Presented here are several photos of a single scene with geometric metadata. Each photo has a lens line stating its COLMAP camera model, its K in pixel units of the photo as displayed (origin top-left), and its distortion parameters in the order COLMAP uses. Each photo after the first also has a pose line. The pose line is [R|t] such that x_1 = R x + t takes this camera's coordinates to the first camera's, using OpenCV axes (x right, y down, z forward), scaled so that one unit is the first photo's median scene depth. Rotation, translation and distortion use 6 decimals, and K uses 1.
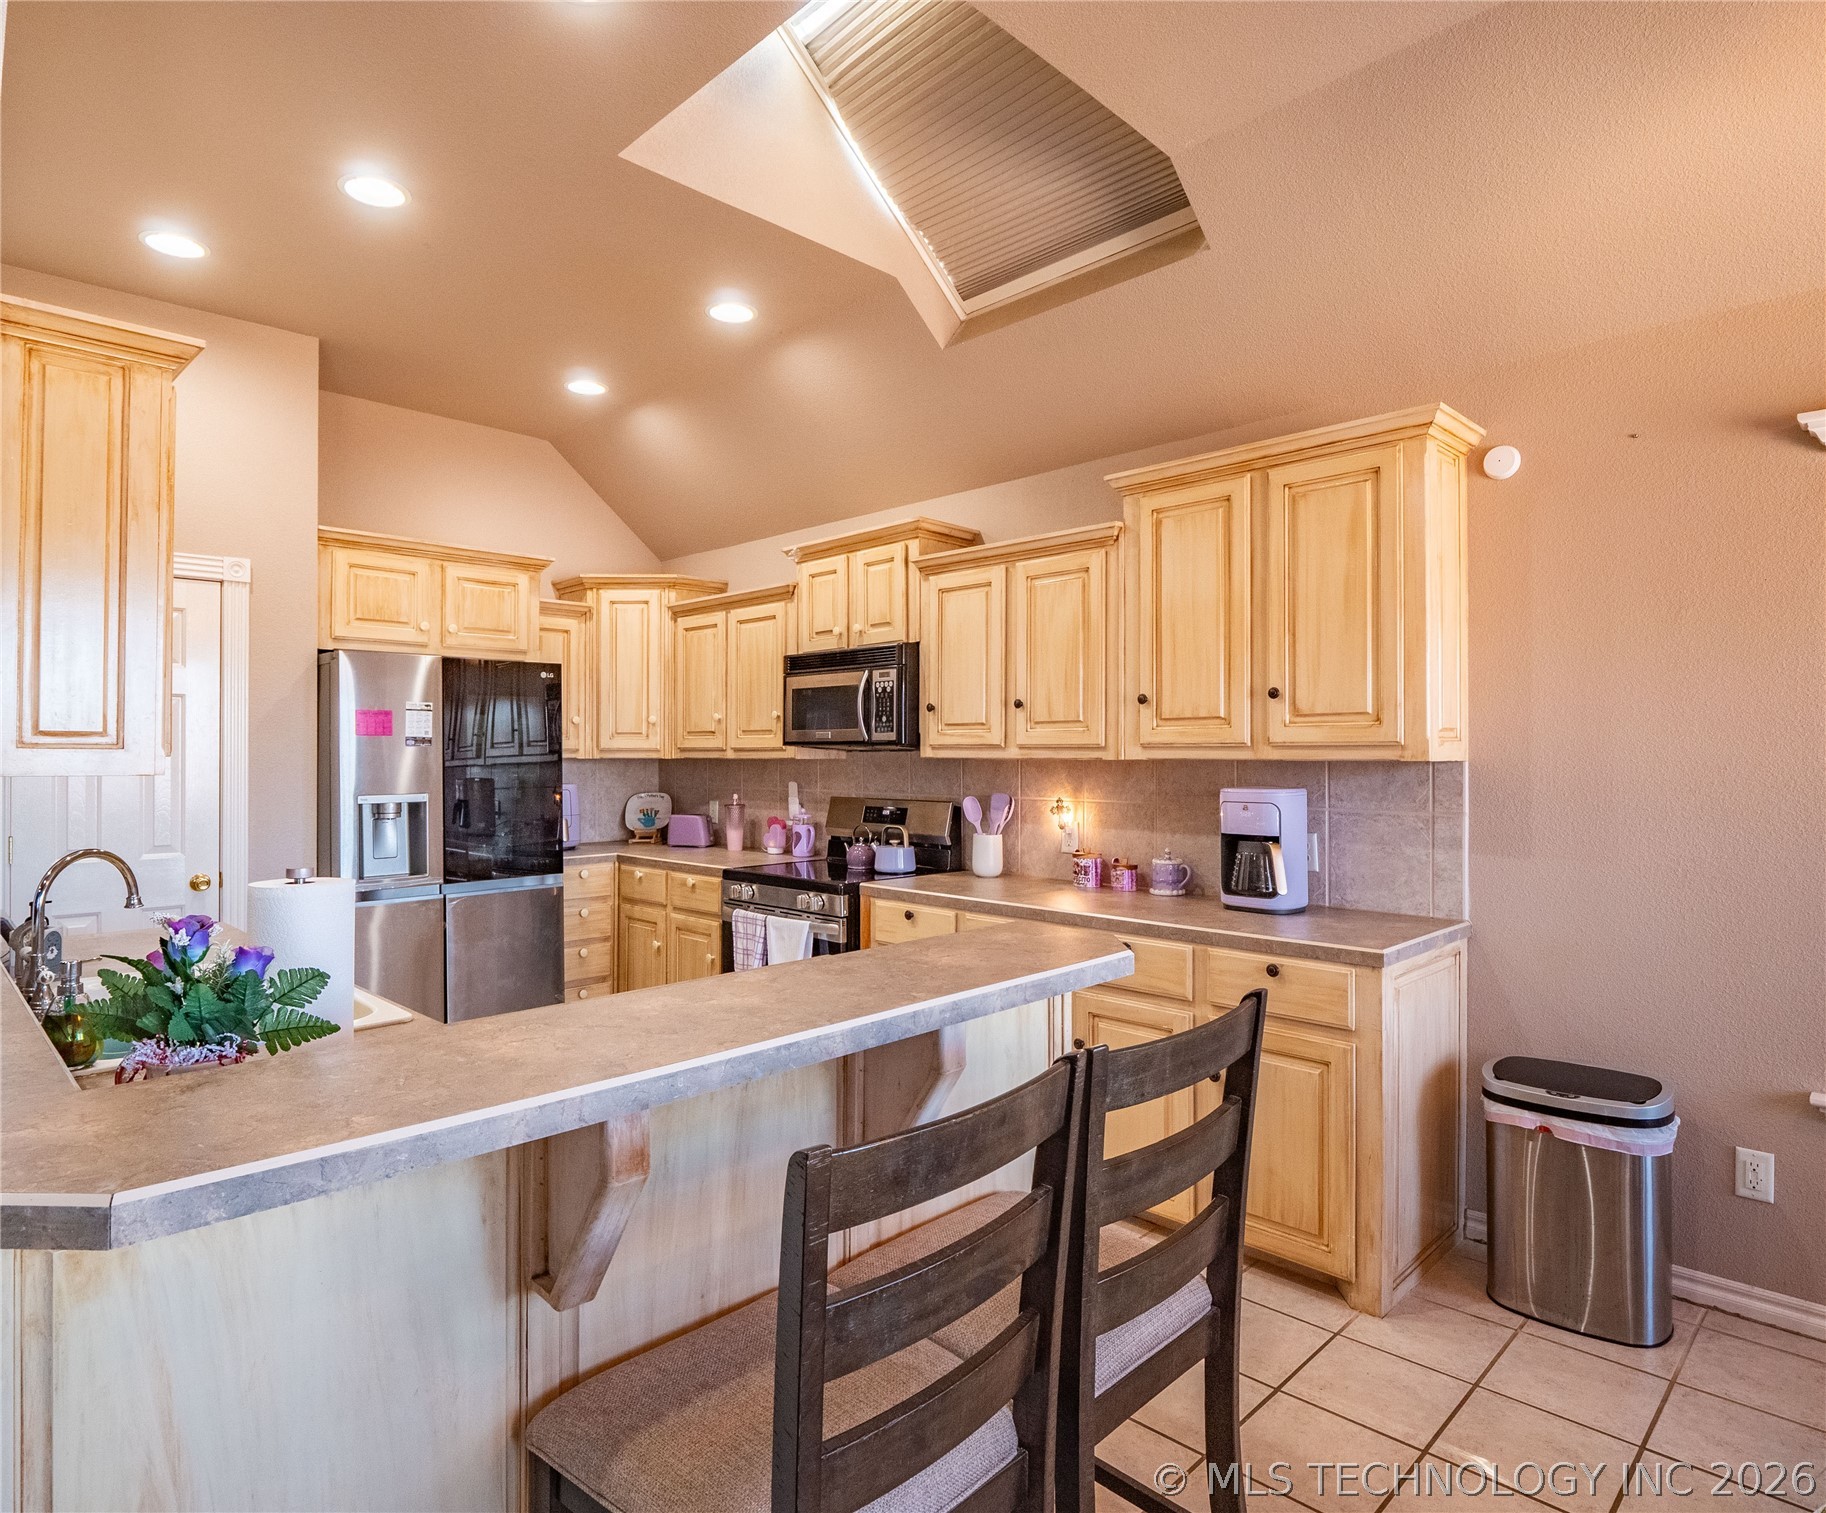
lens RADIAL K [[1043.6, 0, 913.0], [0, 1043.6, 756.5], [0, 0, 1]] dist [-0.002970, -0.000251]
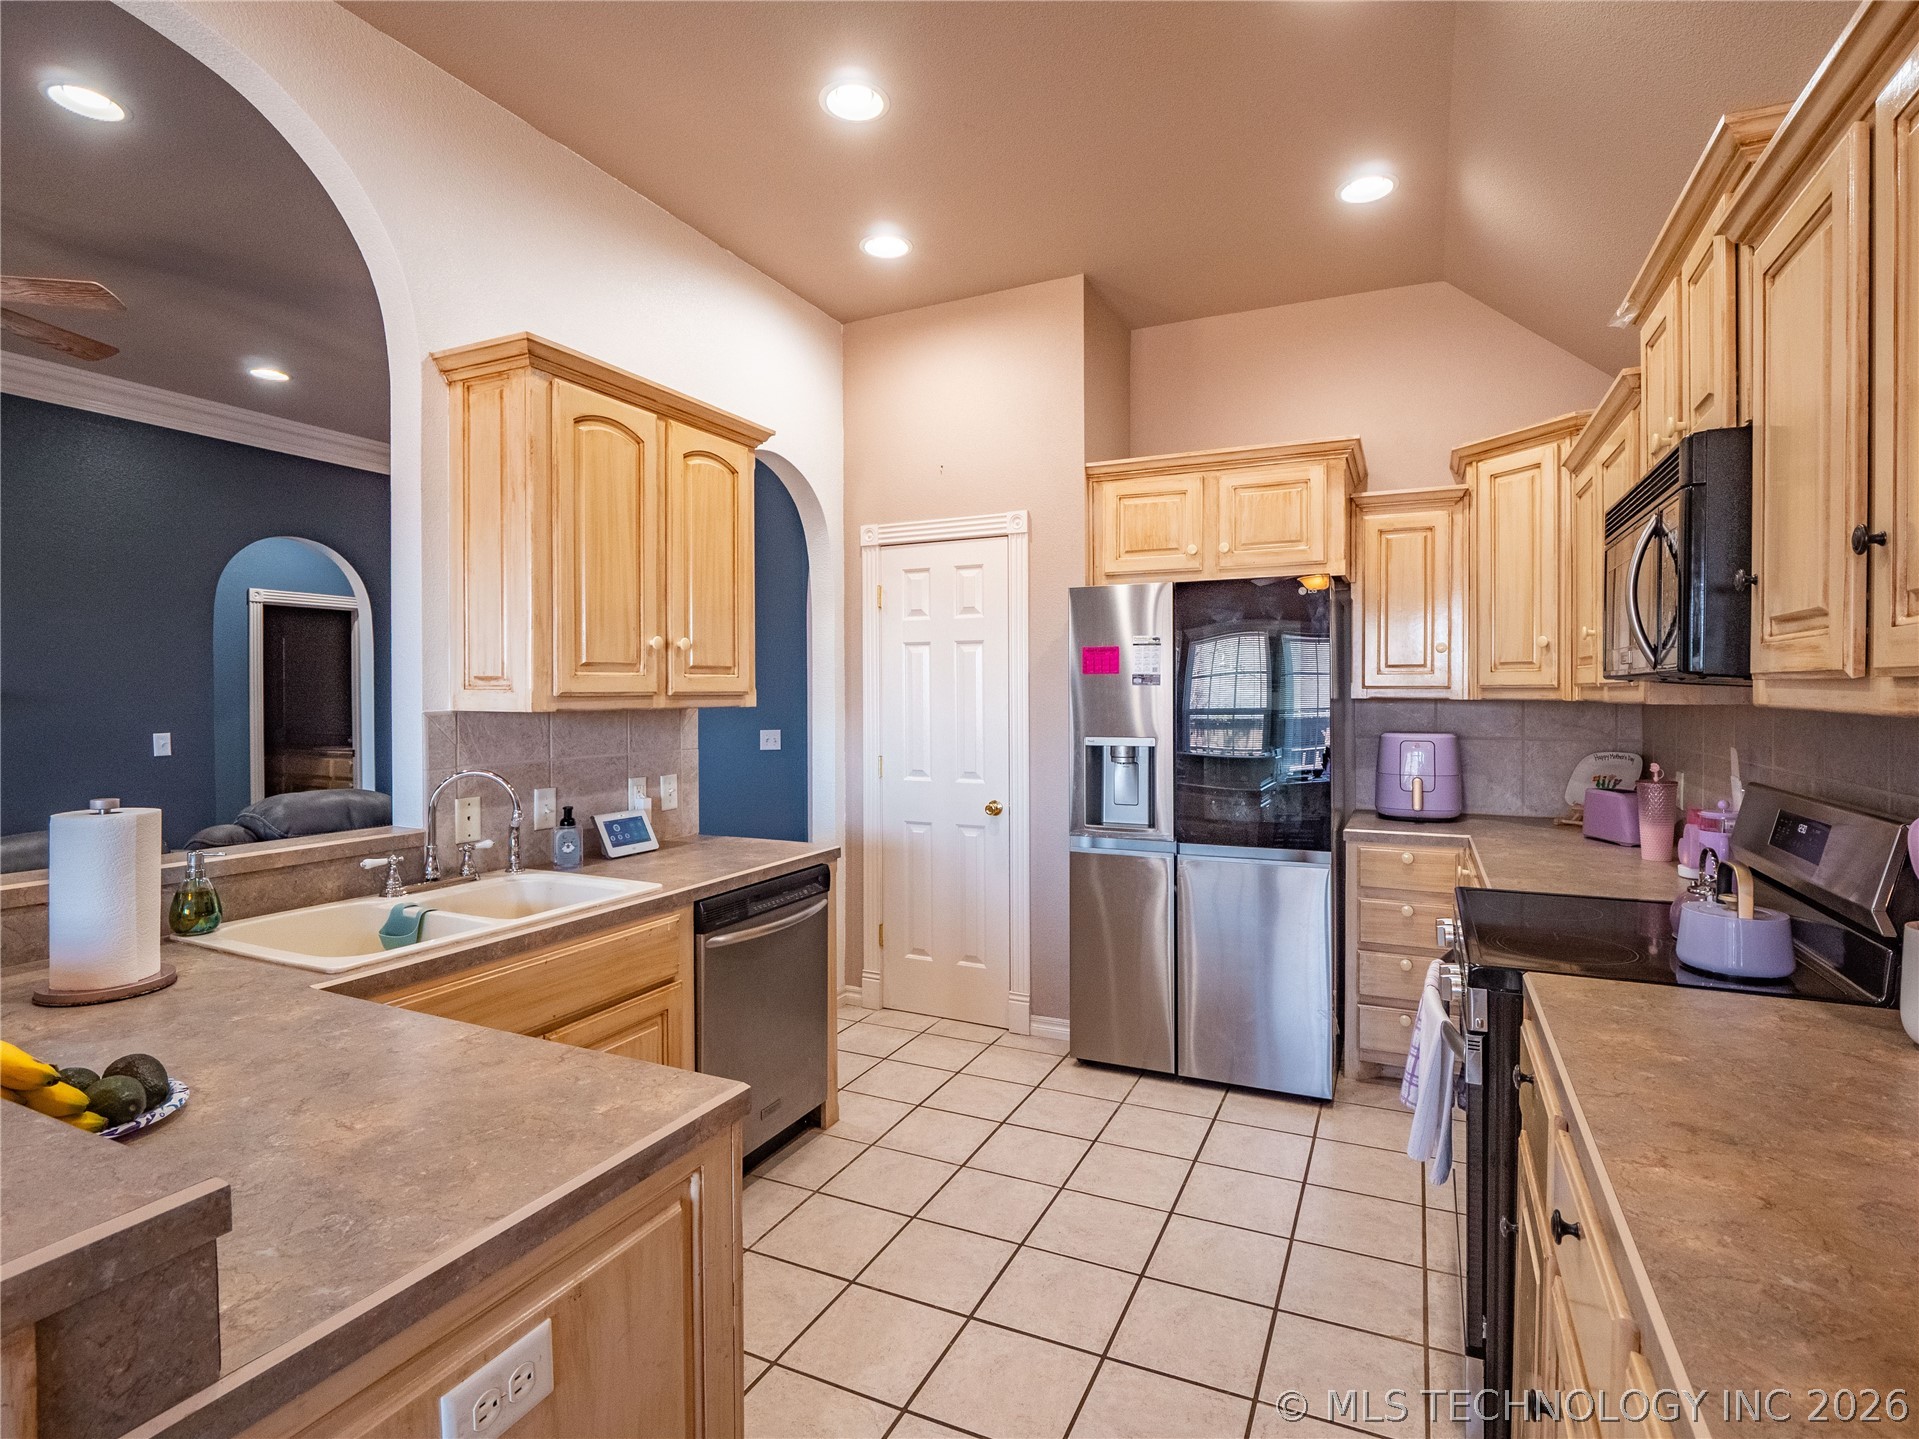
lens RADIAL K [[961.4, 0, 973.1], [0, 961.4, 703.3], [0, 0, 1]] dist [-0.016390, -0.000863]
pose [[0.339431, 0.012186, -0.940552, 0.250715], [-0.000247, 0.999917, 0.012866, -0.004453], [0.940631, -0.004135, 0.339406, 0.572269]]
